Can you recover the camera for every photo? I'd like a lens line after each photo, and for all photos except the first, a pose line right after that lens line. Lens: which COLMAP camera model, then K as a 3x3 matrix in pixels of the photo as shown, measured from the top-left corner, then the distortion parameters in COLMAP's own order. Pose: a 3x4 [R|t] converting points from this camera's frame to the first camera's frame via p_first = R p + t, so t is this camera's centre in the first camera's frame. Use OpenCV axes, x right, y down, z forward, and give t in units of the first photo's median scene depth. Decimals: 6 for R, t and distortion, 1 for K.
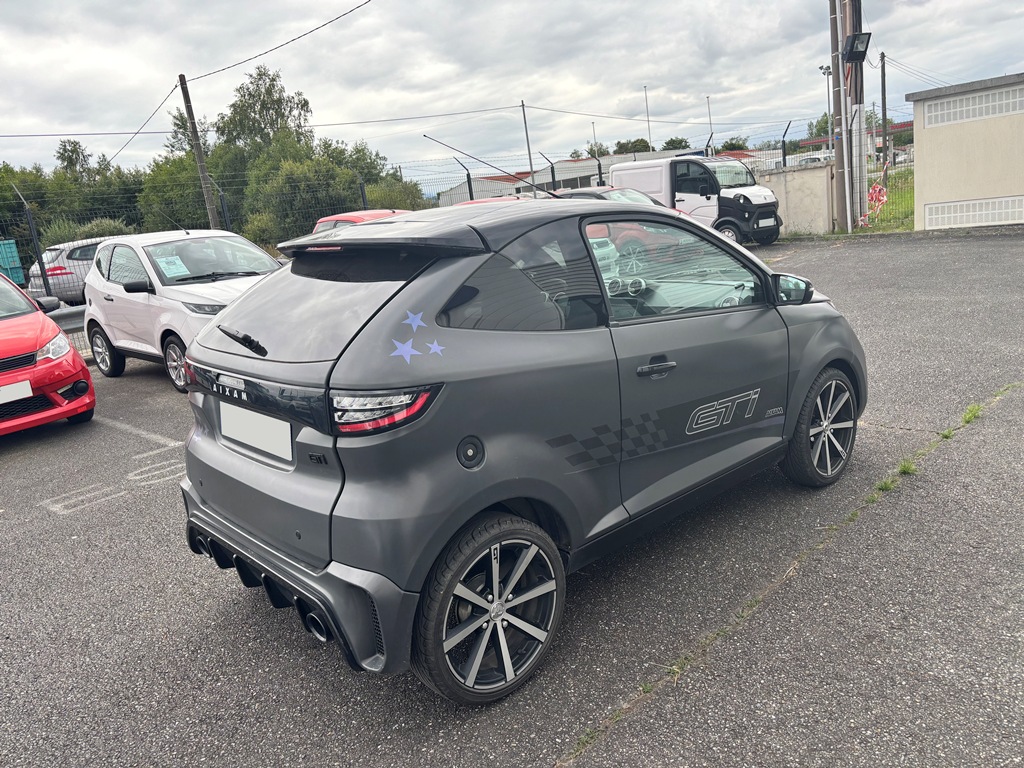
lens RADIAL K [[790.9, 0, 509.8], [0, 790.9, 384.0], [0, 0, 1]] dist [0.062390, -0.071428]
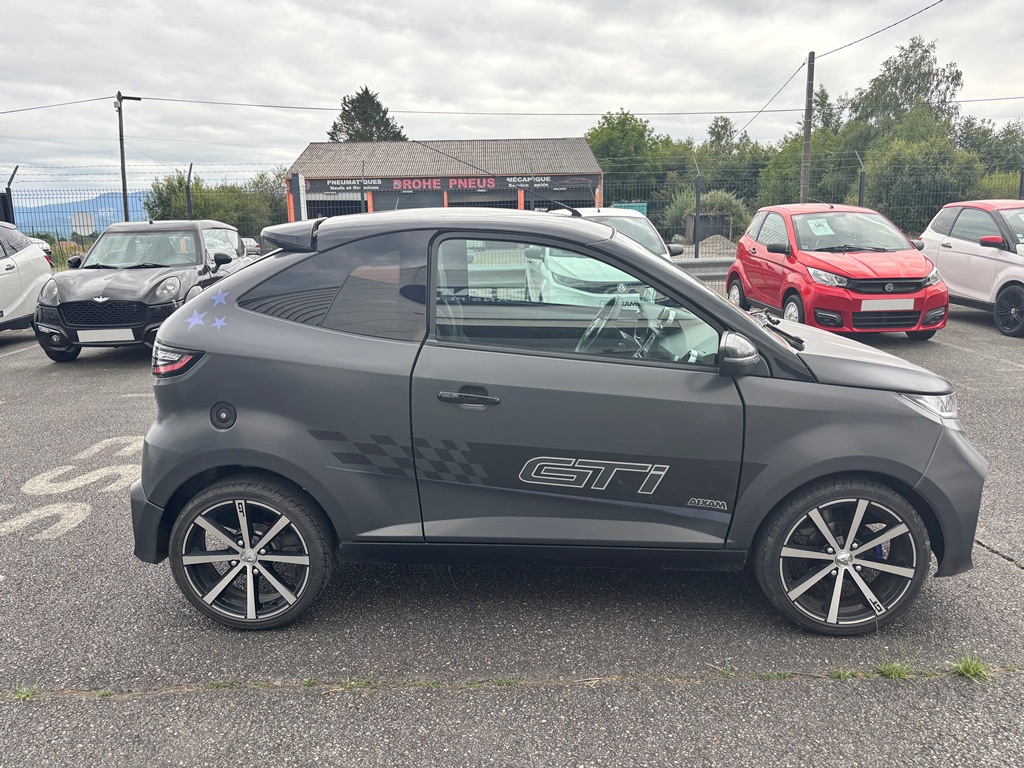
lens RADIAL K [[790.9, 0, 509.8], [0, 790.9, 384.0], [0, 0, 1]] dist [0.062390, -0.071428]
pose [[0.695806, 0.239485, -0.677127, 0.103900], [-0.218934, 0.968626, 0.117609, -0.019225], [0.684048, 0.066413, 0.726407, 0.041933]]
